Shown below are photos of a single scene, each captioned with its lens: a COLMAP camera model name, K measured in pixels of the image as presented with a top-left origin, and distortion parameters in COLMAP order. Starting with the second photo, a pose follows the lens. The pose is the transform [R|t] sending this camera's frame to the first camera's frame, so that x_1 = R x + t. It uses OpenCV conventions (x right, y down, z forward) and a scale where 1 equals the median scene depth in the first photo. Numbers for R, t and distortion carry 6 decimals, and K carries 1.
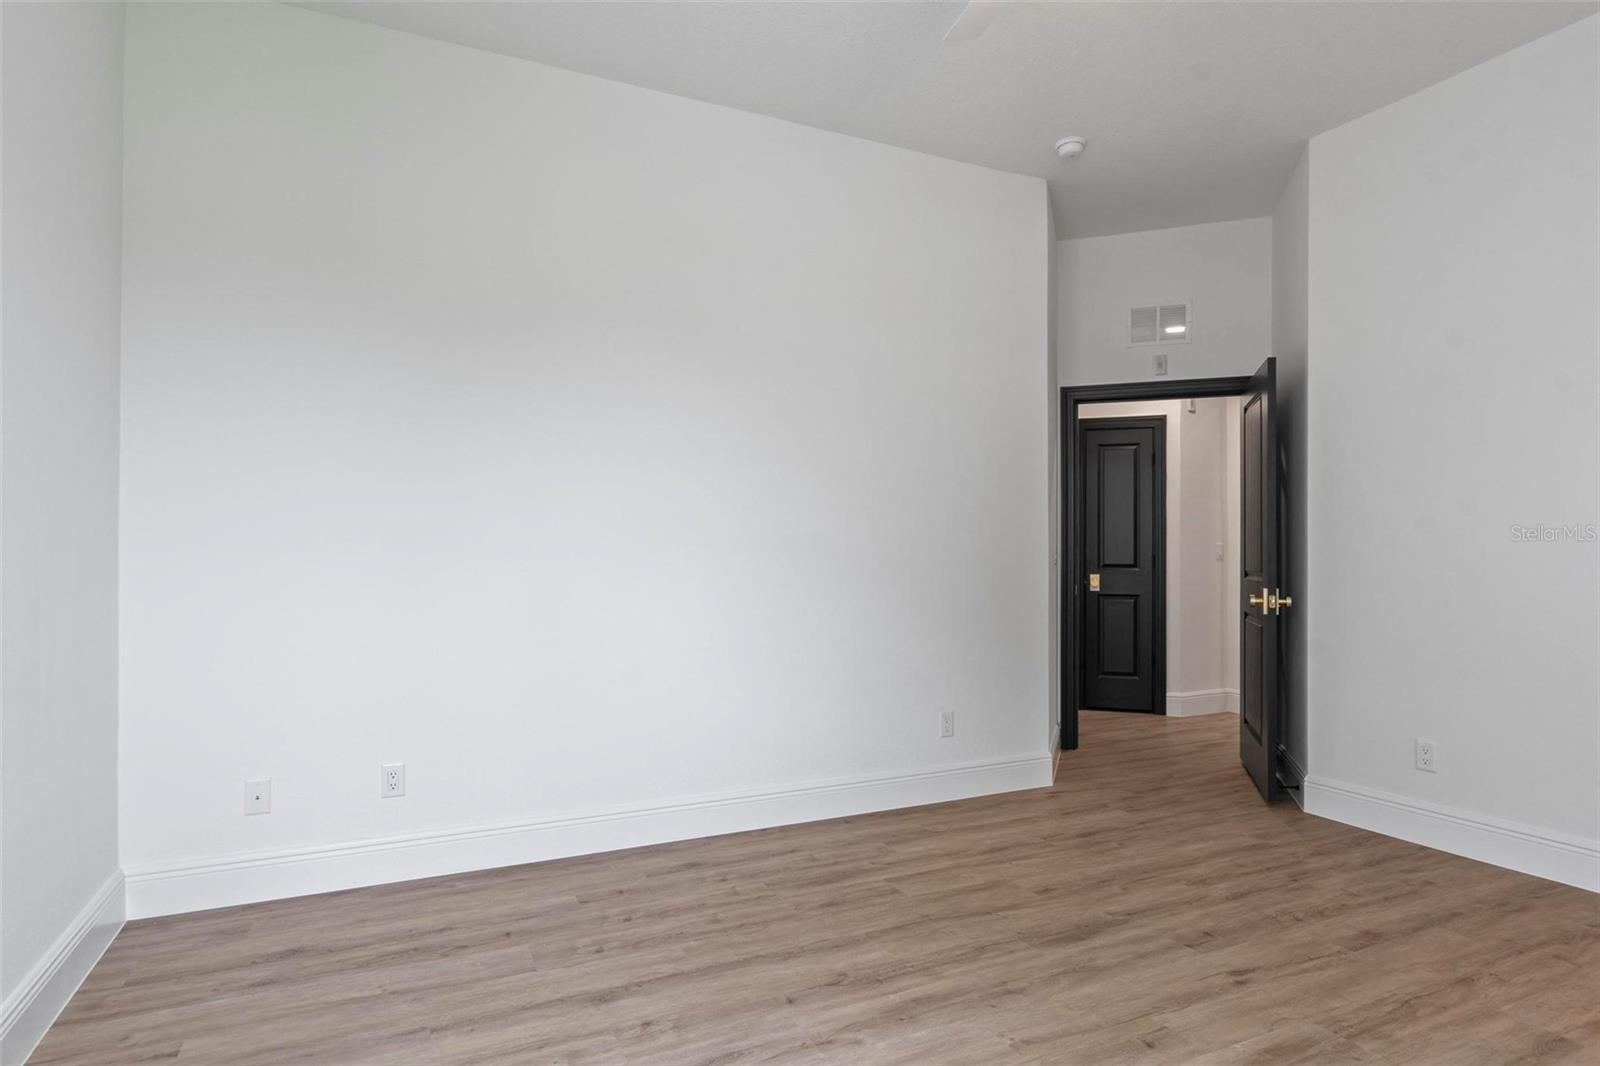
lens RADIAL K [[862.6, 0, 797.9], [0, 862.6, 555.2], [0, 0, 1]] dist [-0.001747, -0.000814]
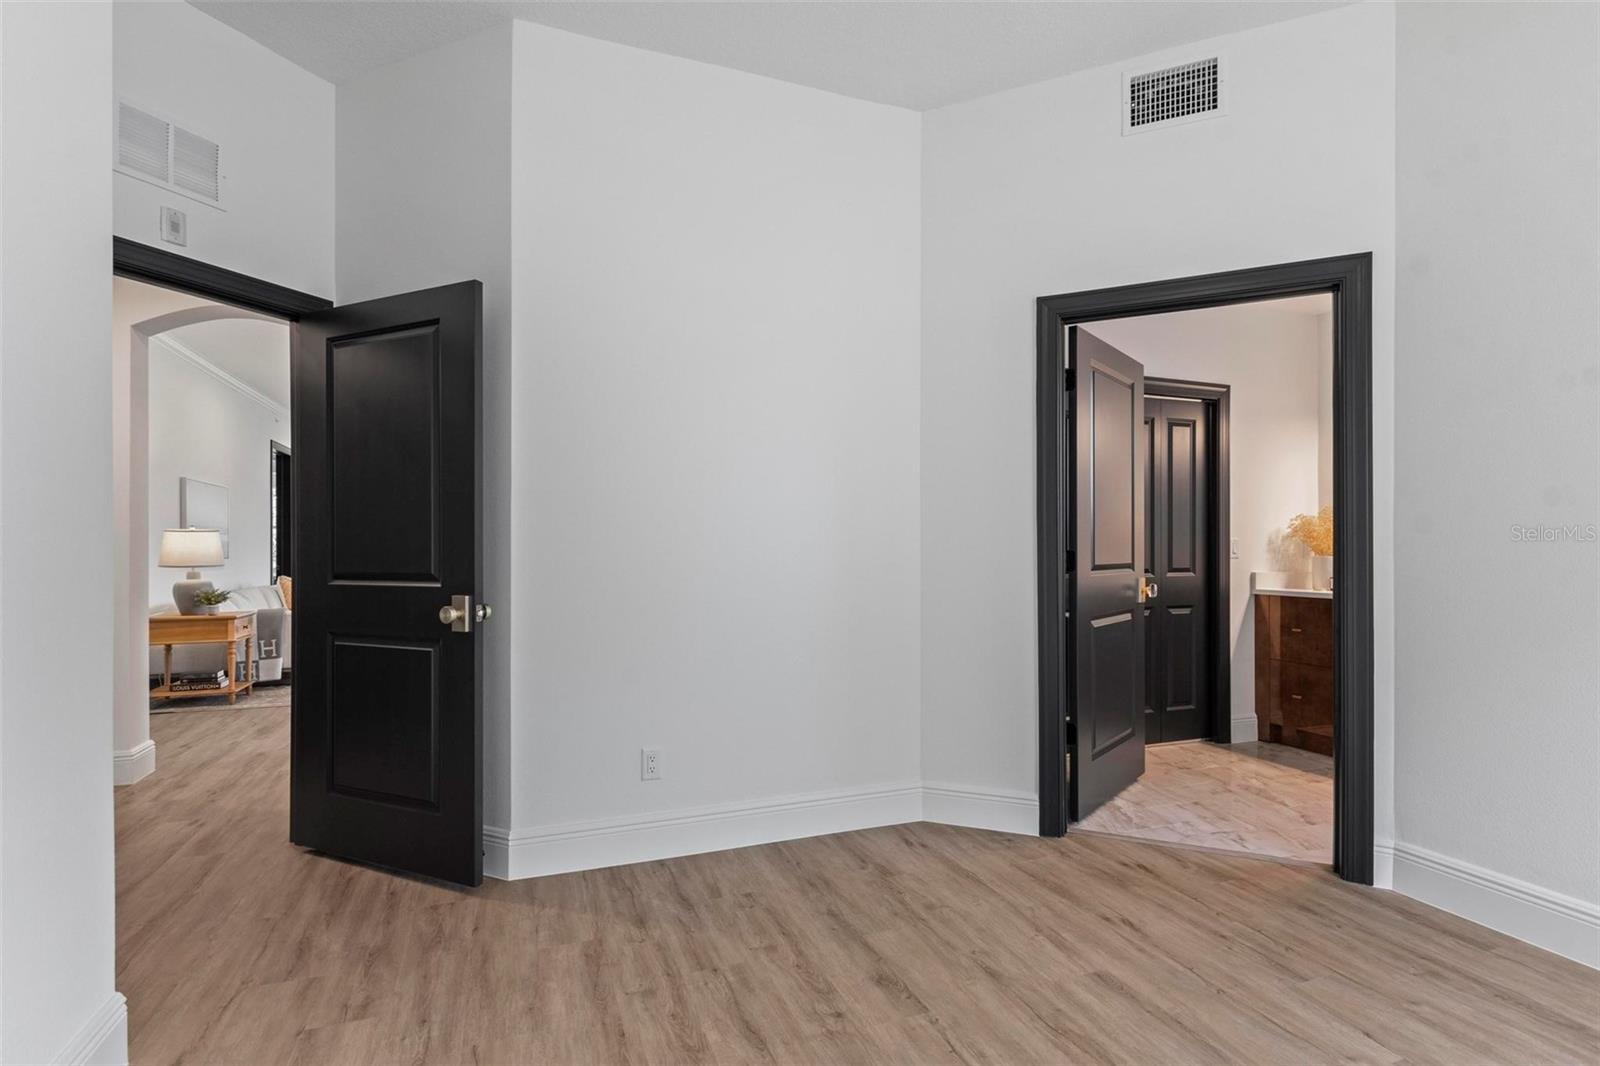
lens RADIAL K [[777.7, 0, 799.9], [0, 777.7, 547.7], [0, 0, 1]] dist [0.002410, 0.000438]
pose [[0.091211, -0.001826, 0.995830, -0.104337], [0.005485, 0.999984, 0.001331, -0.001884], [-0.995817, 0.005341, 0.091219, 0.808774]]
